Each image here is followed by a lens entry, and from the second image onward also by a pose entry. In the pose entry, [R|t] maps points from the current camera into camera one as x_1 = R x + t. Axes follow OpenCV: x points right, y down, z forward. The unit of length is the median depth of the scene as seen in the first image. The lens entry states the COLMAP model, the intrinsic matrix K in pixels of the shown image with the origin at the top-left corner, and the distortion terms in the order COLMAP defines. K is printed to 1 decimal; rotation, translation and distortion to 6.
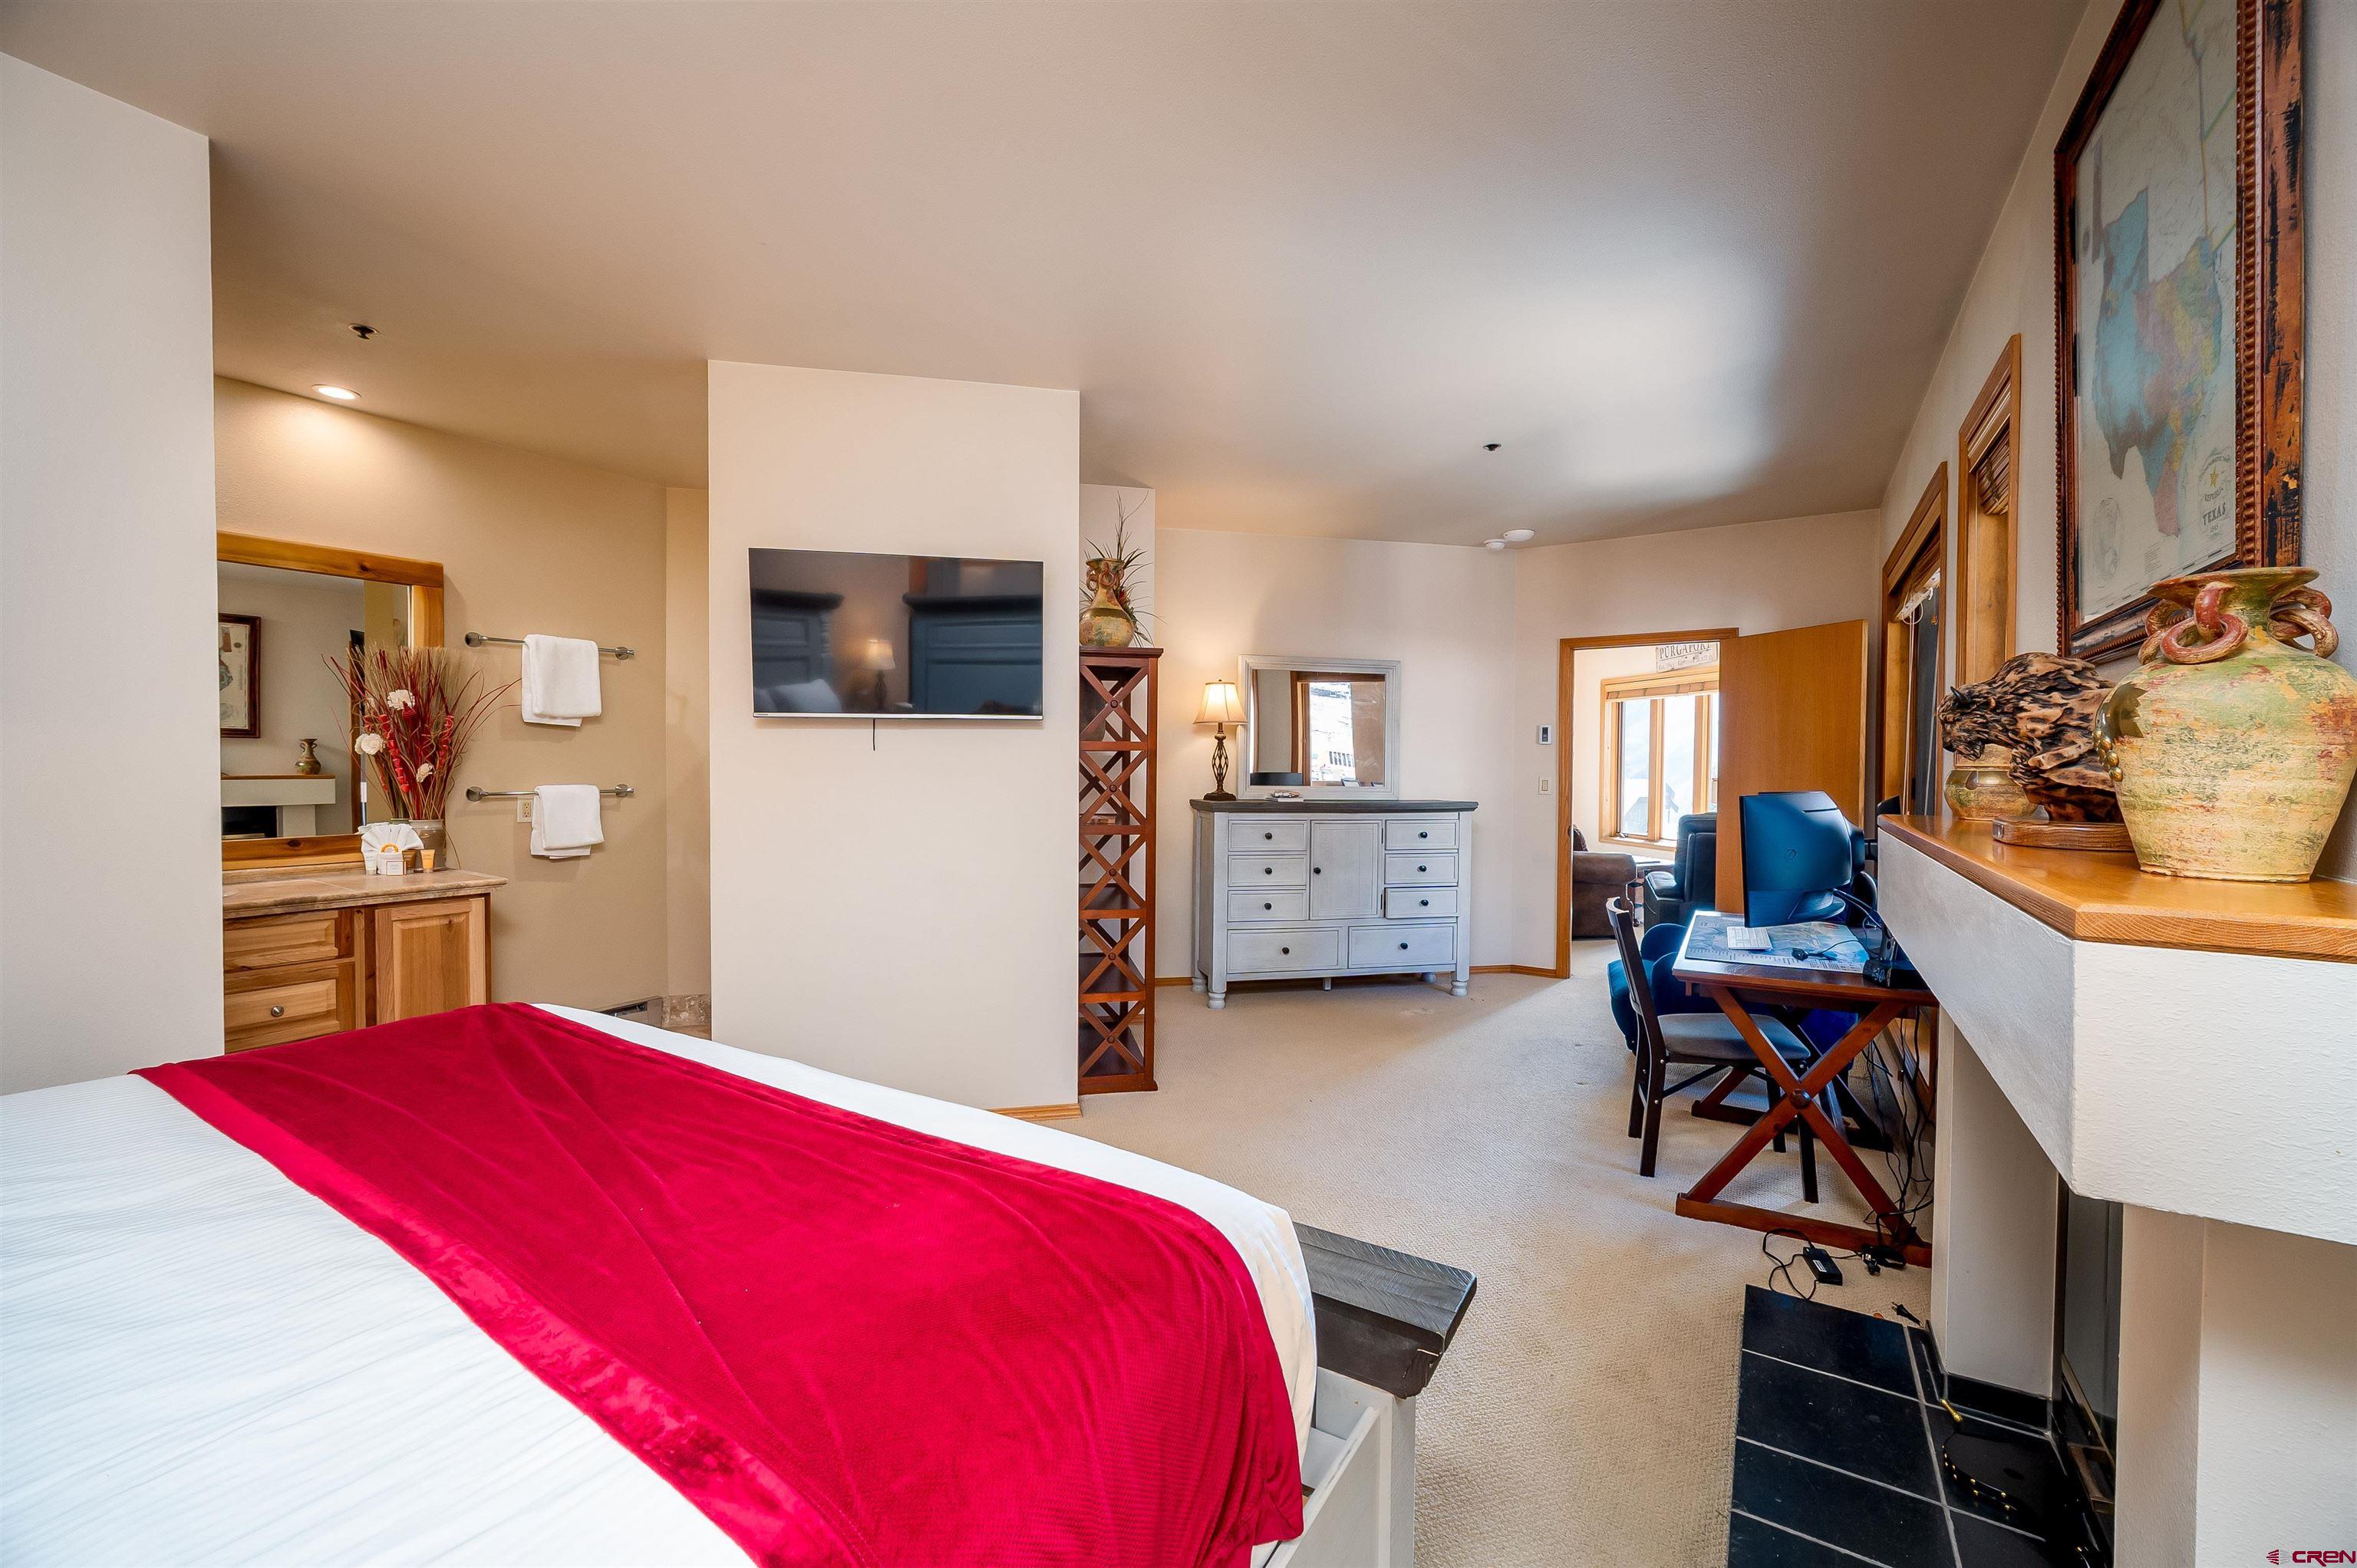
lens RADIAL K [[961.9, 0, 1147.8], [0, 961.9, 779.3], [0, 0, 1]] dist [-0.004275, -0.000879]
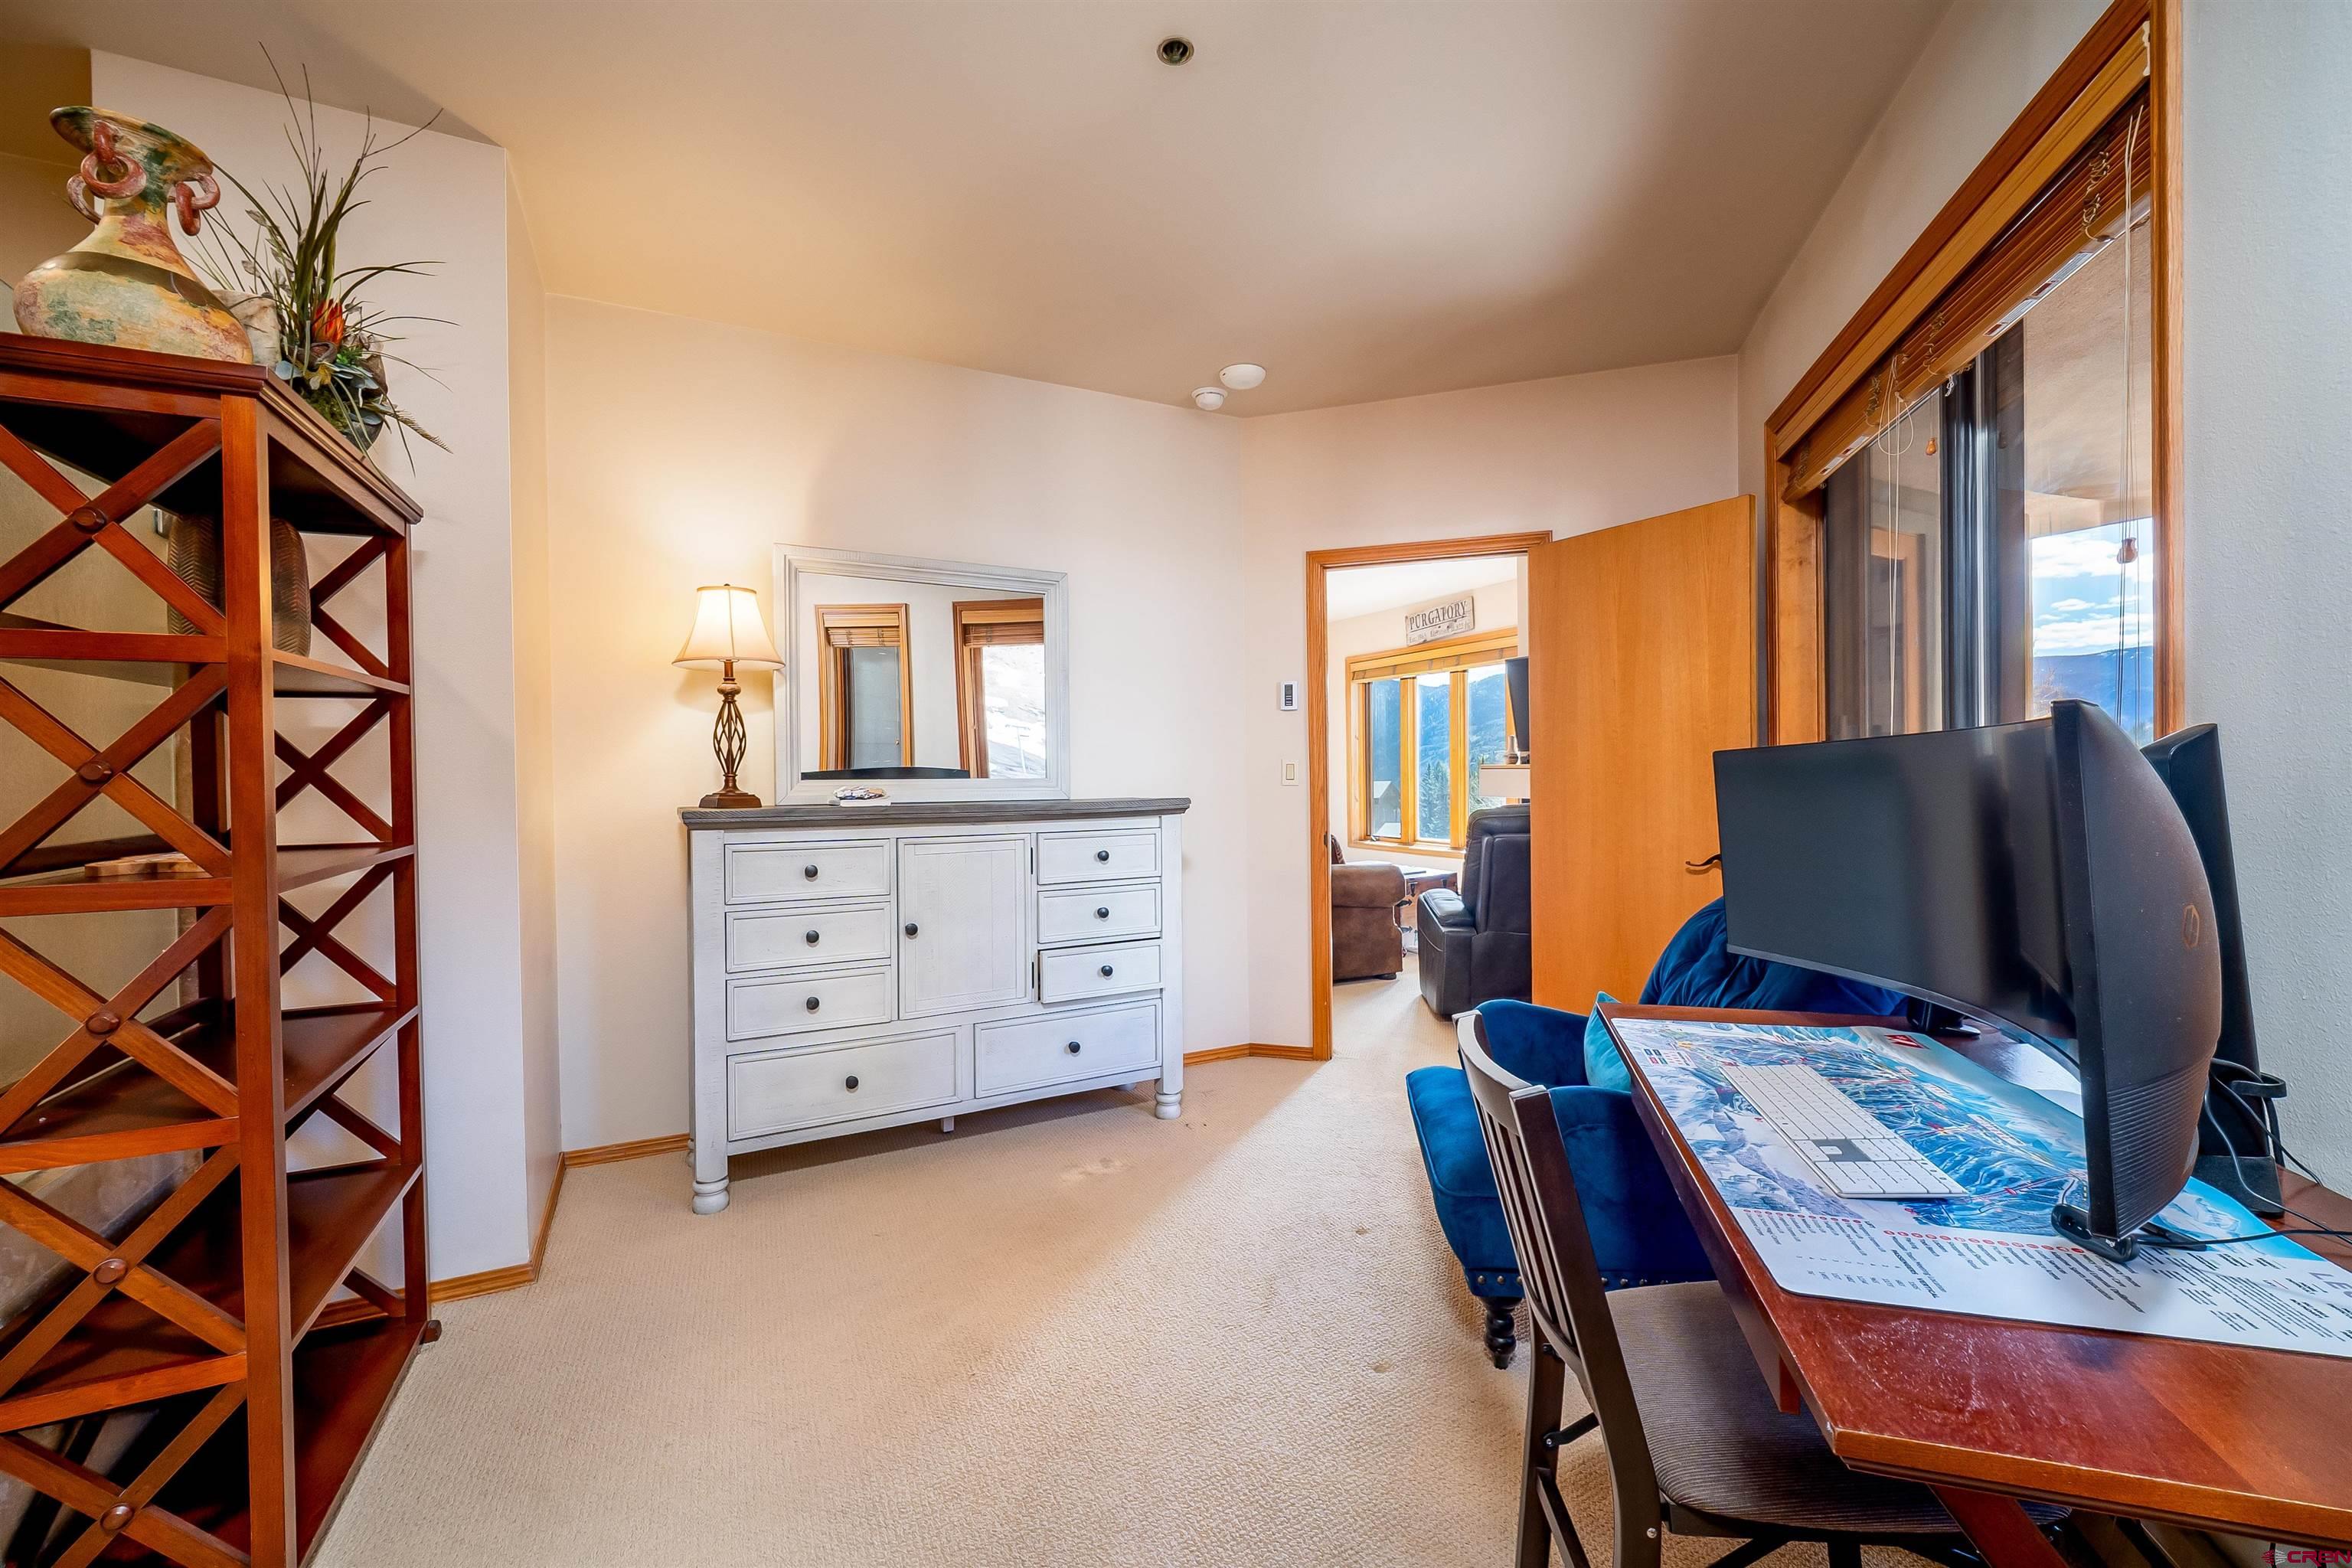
lens RADIAL K [[960.0, 0, 1168.9], [0, 960.0, 782.4], [0, 0, 1]] dist [-0.004275, -0.000879]
pose [[0.963195, -0.022001, 0.267901, 0.167106], [0.024442, 0.999685, -0.005778, 0.016815], [-0.267690, 0.012114, 0.963429, 0.415452]]
